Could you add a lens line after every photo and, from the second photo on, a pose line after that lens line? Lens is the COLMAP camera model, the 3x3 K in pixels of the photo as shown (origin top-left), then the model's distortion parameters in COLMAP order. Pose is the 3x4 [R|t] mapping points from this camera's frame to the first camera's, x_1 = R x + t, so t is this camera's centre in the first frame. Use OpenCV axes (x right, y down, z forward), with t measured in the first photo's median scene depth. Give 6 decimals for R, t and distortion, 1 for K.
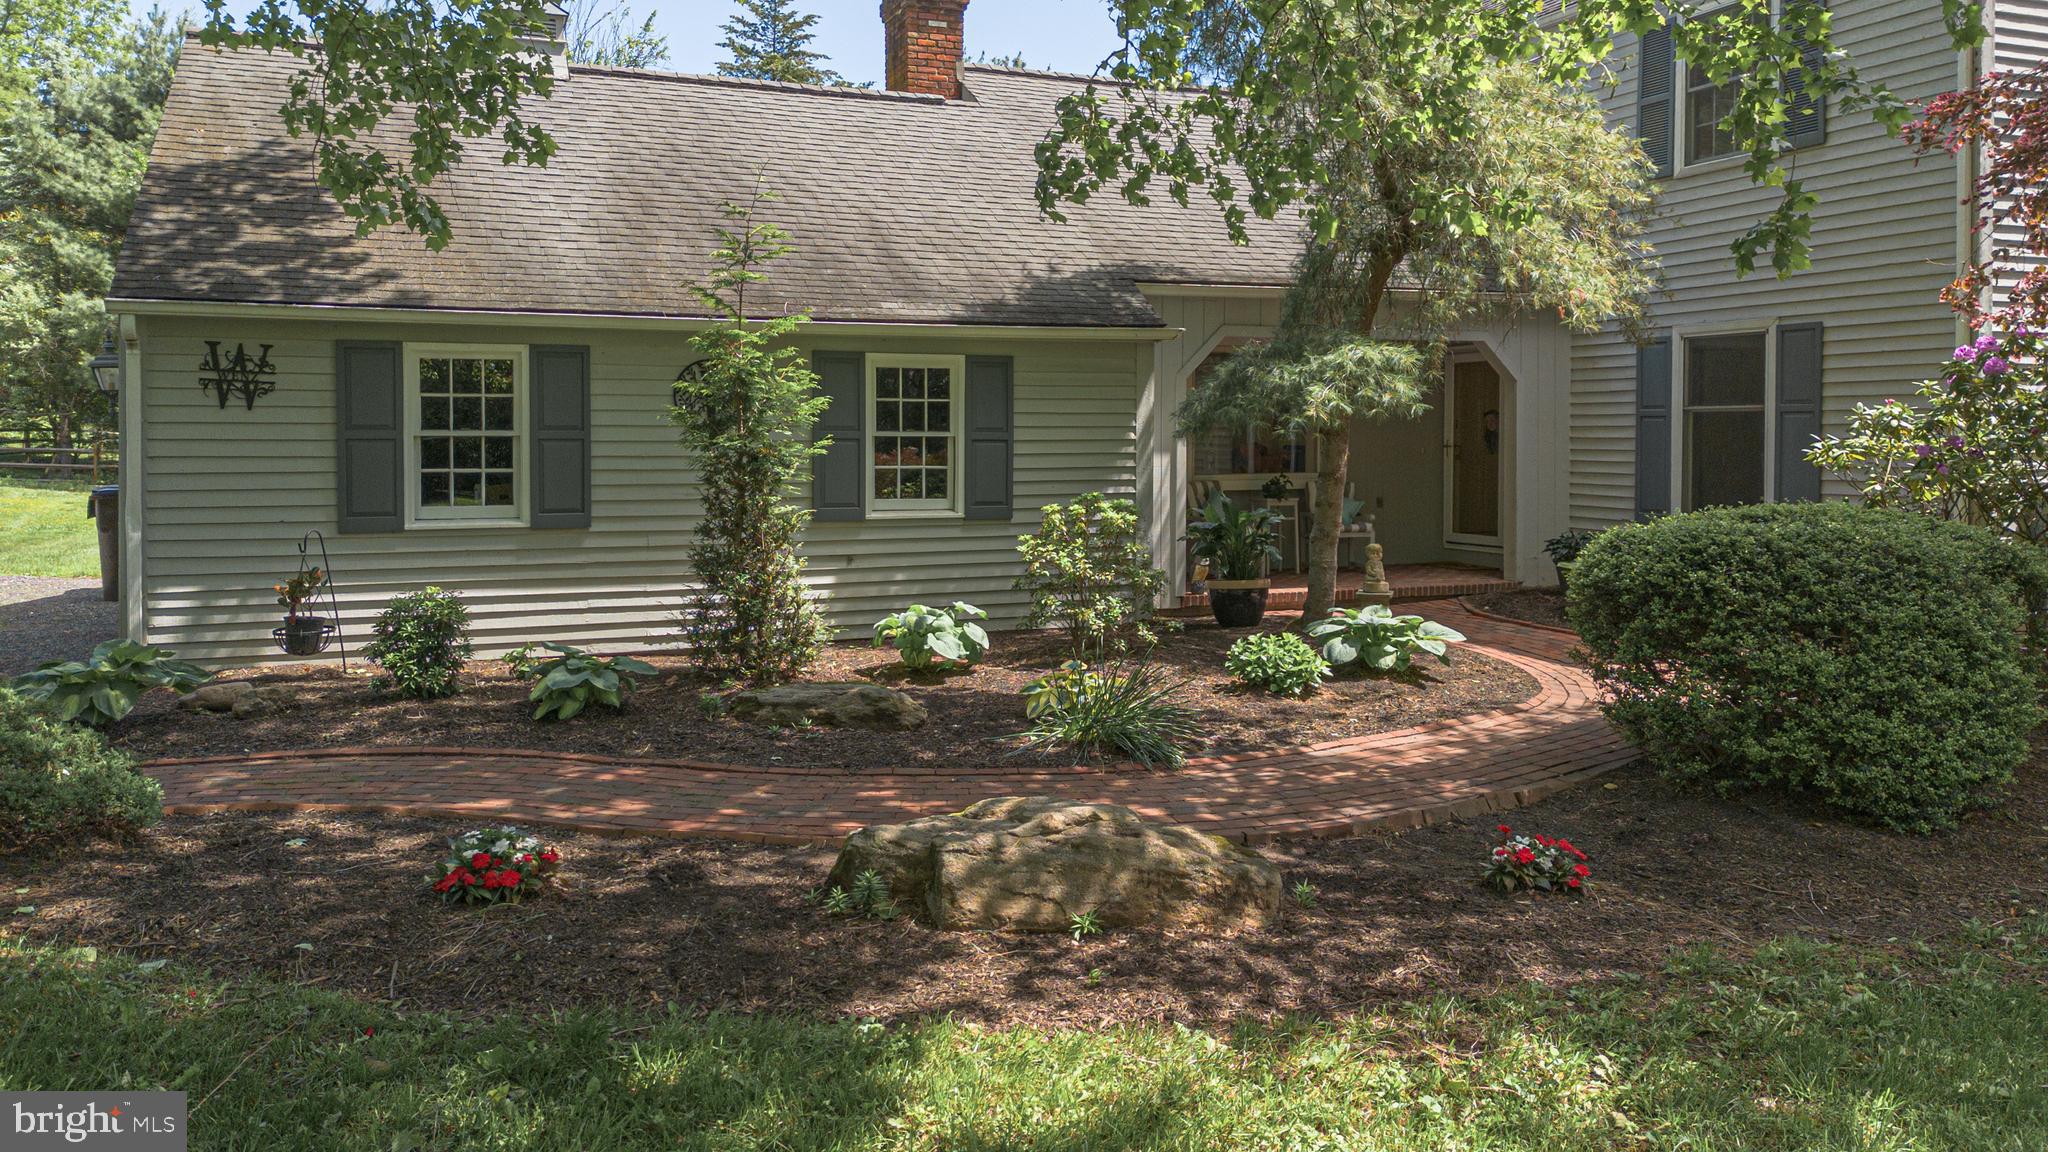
lens RADIAL K [[1461.7, 0, 998.3], [0, 1461.7, 480.5], [0, 0, 1]] dist [0.032900, -0.019633]
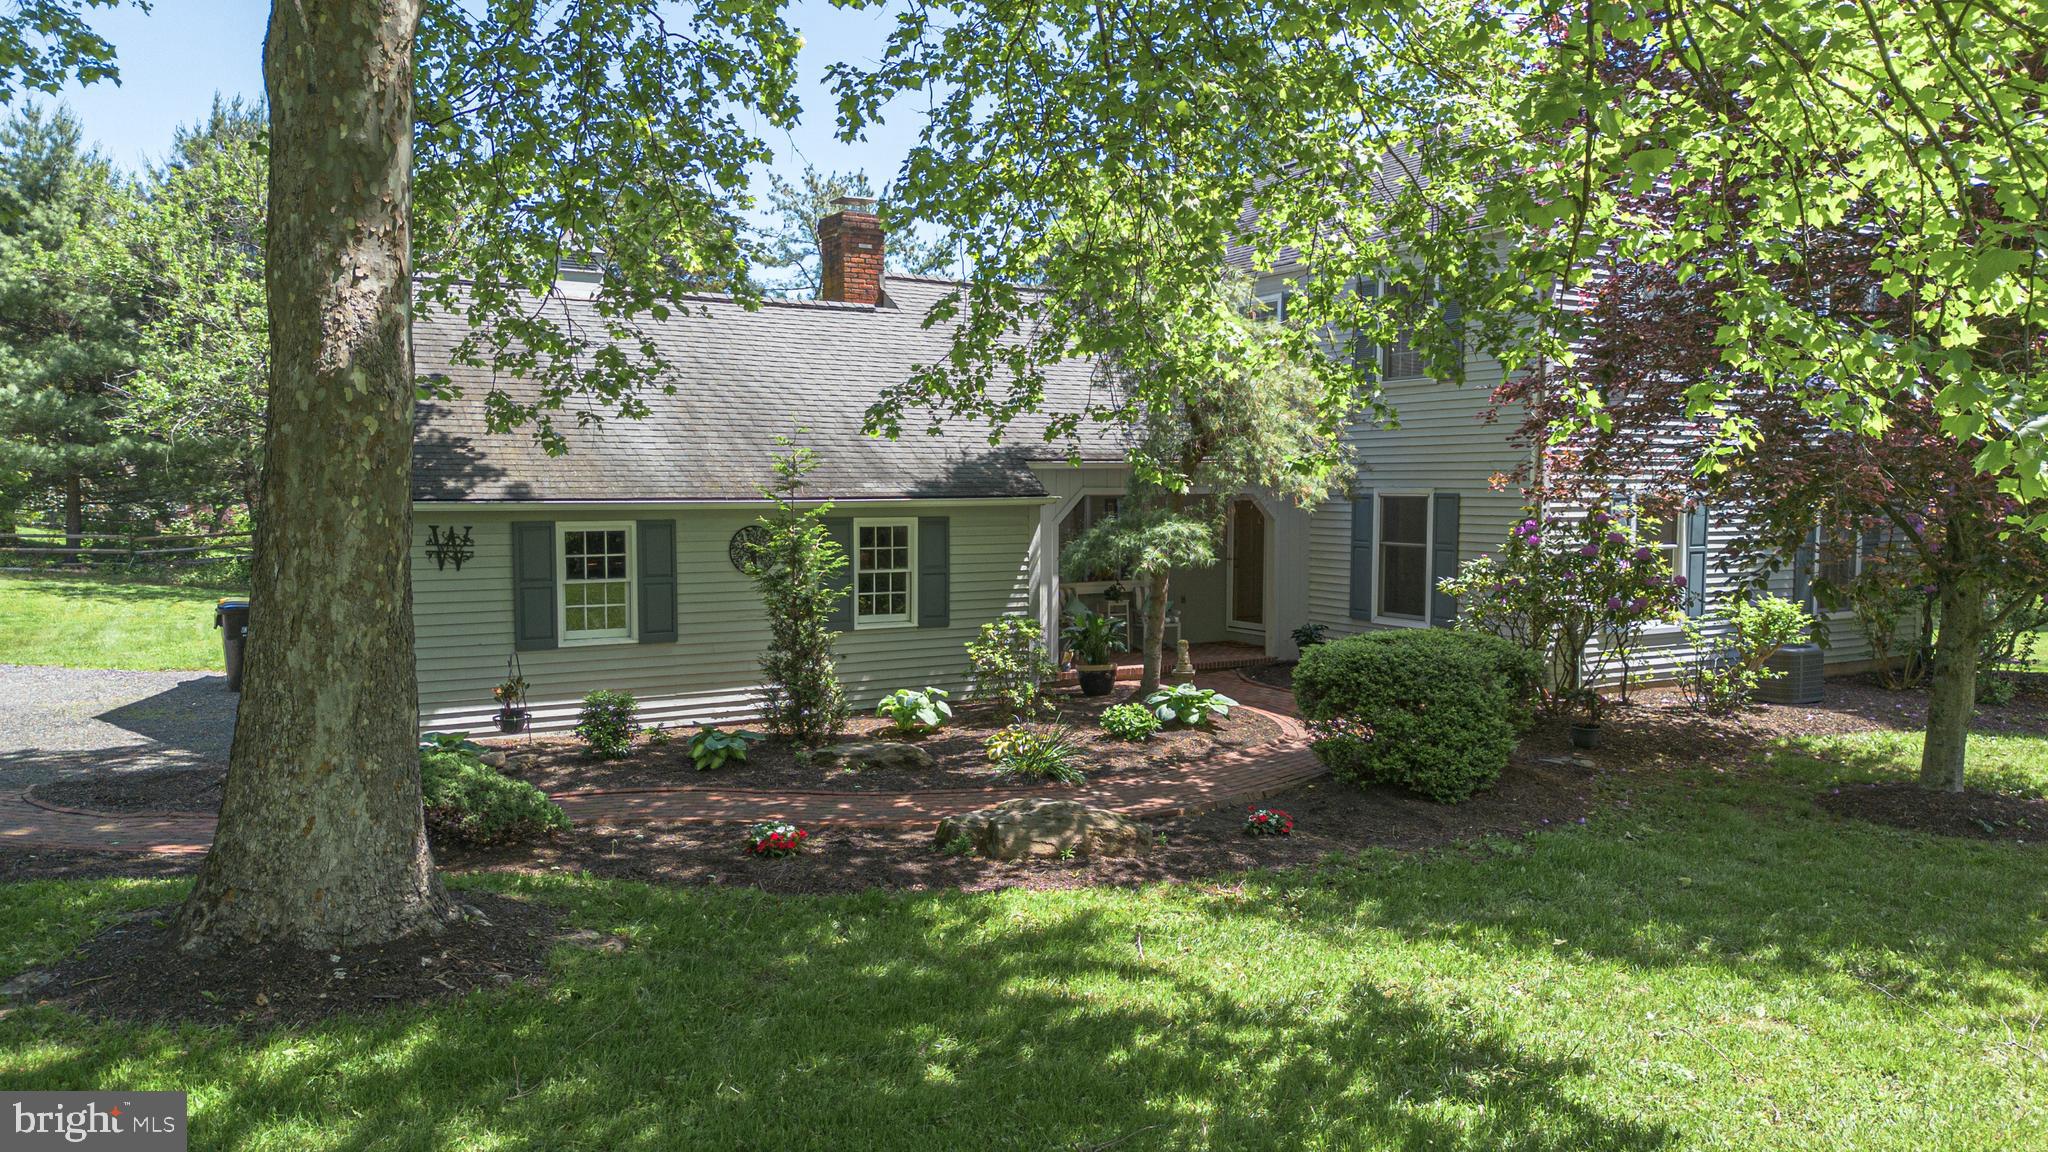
lens RADIAL K [[1461.7, 0, 1032.5], [0, 1461.7, 569.2], [0, 0, 1]] dist [0.032900, -0.019633]
pose [[0.987029, -0.008875, 0.160294, -0.168527], [0.003215, 0.999363, 0.035536, -0.099246], [-0.160508, -0.034560, 0.986429, -0.563685]]
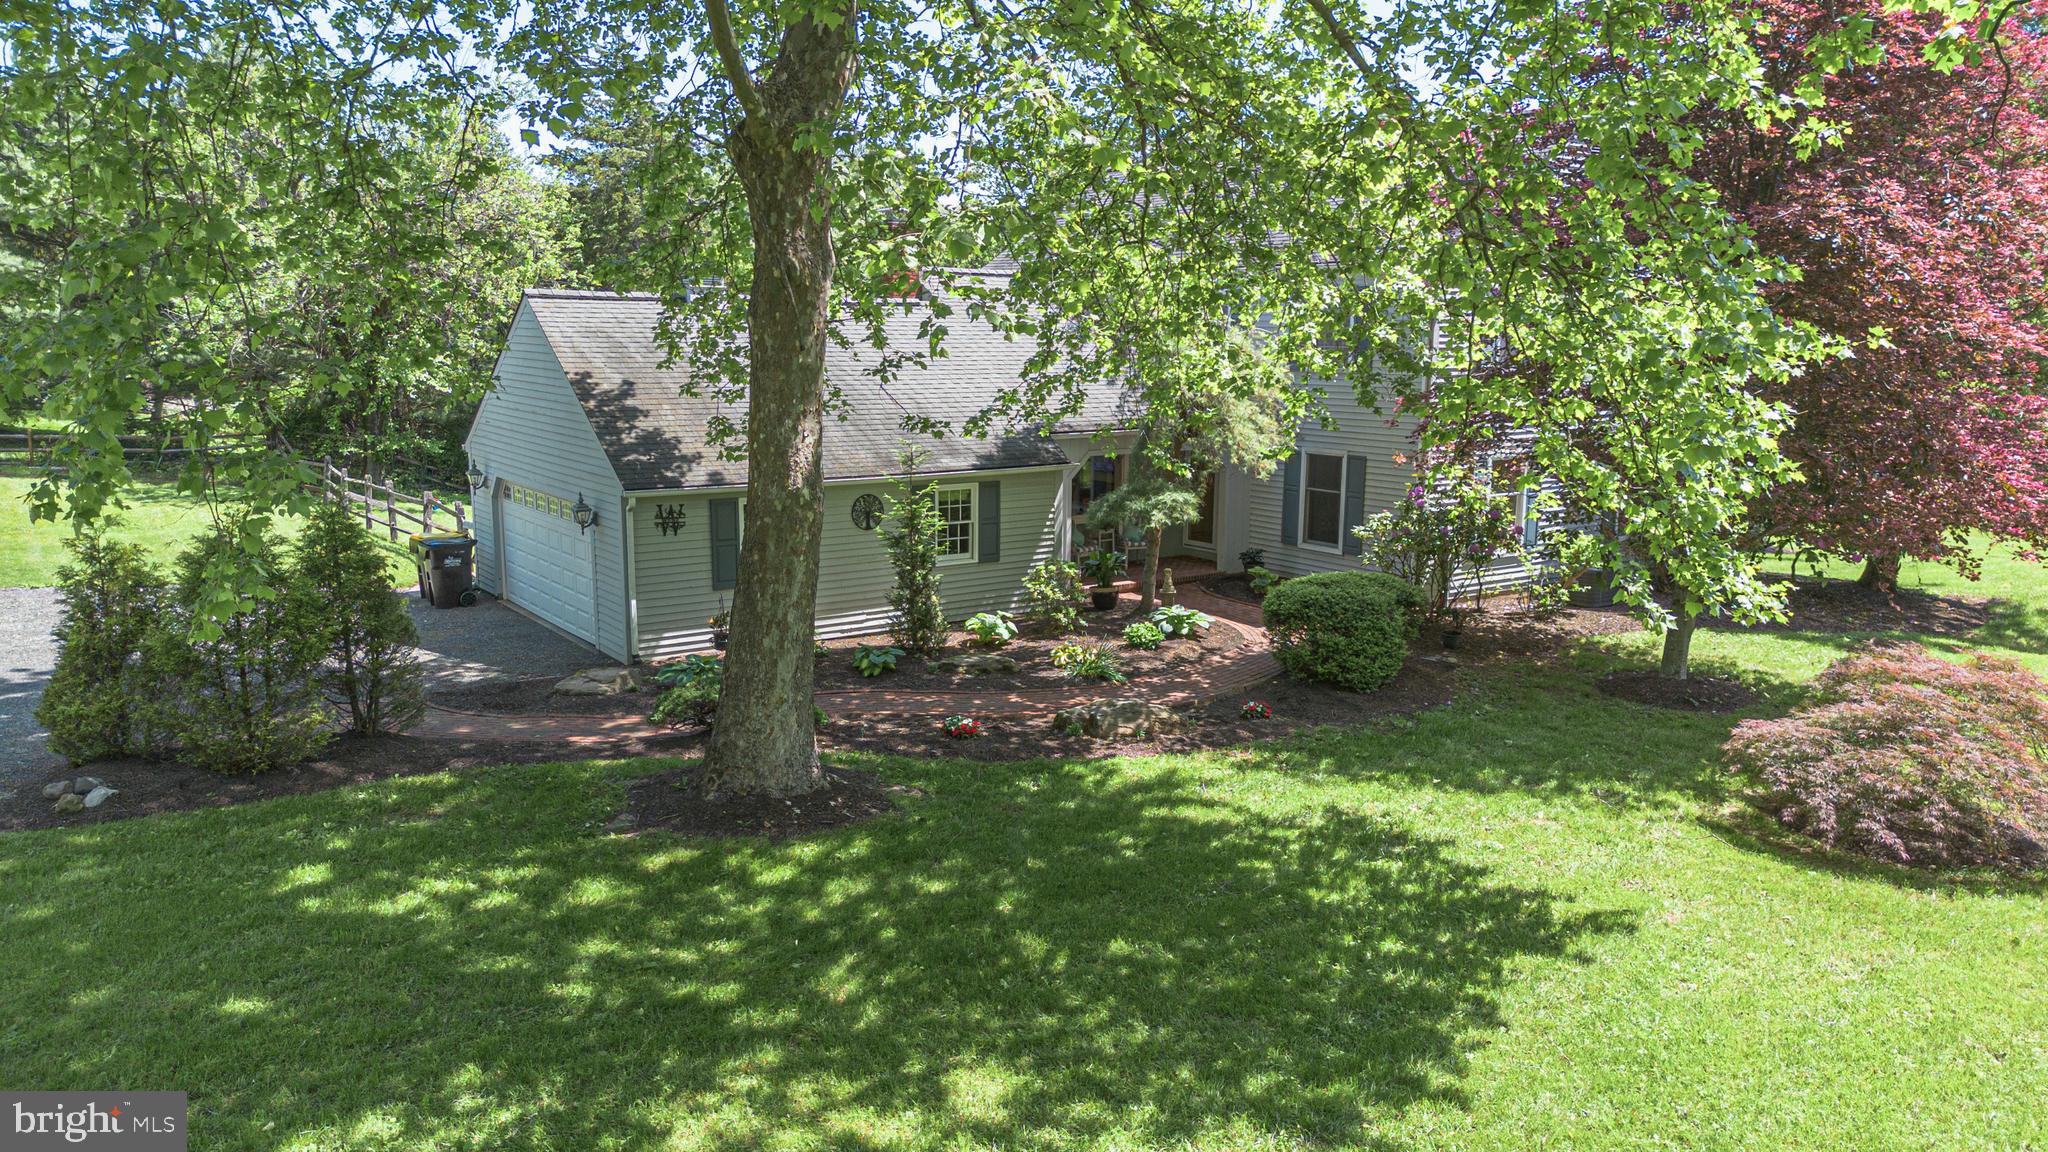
lens RADIAL K [[1461.7, 0, 1024.2], [0, 1461.7, 586.7], [0, 0, 1]] dist [0.032900, -0.019633]
pose [[0.970985, -0.036443, 0.236348, -0.514040], [0.000084, 0.988372, 0.152057, -0.290463], [-0.239141, -0.147625, 0.959697, -1.130377]]
